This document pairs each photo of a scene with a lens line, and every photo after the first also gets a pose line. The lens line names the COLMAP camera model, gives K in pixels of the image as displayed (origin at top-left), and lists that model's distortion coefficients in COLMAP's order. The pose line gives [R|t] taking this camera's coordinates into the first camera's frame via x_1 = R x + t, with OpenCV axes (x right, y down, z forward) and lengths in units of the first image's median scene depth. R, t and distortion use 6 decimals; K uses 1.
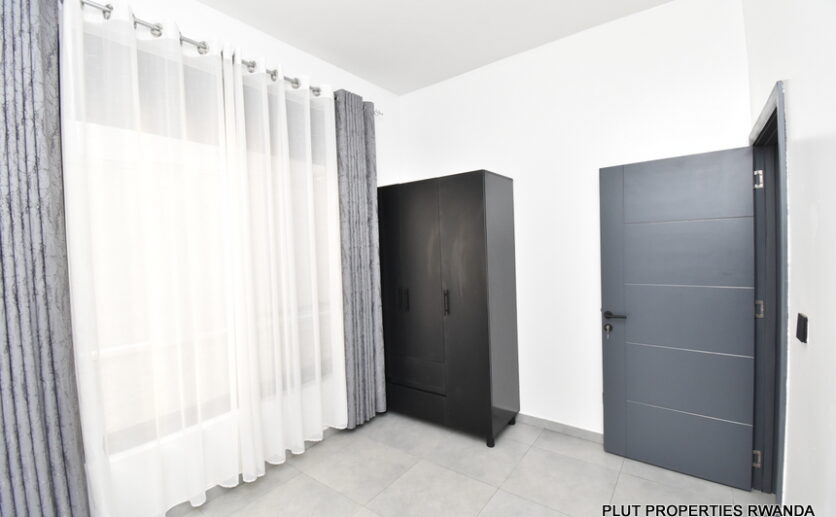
lens RADIAL K [[365.7, 0, 415.5], [0, 365.7, 258.8], [0, 0, 1]] dist [0.014634, -0.022464]
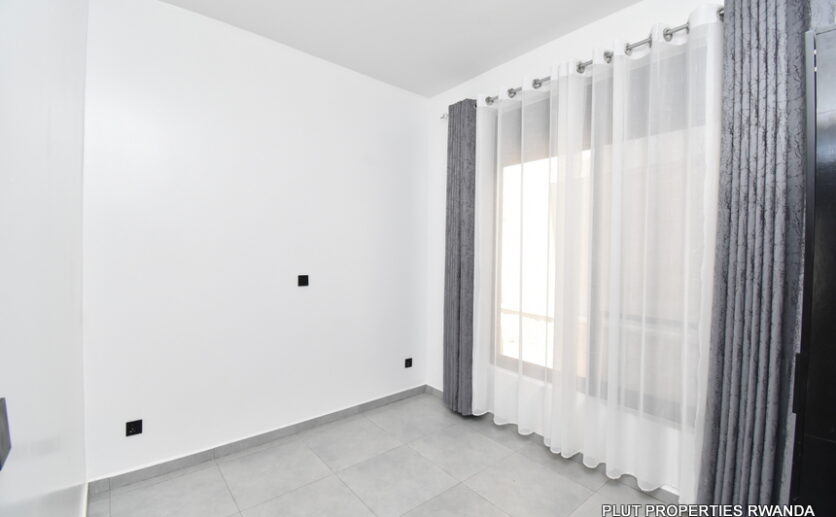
lens RADIAL K [[365.7, 0, 415.5], [0, 365.7, 258.8], [0, 0, 1]] dist [0.014634, -0.022464]
pose [[-0.207641, 0.067458, -0.975876, 0.675706], [-0.036559, 0.996387, 0.076654, -0.055145], [0.977522, 0.051593, -0.204425, 0.752643]]
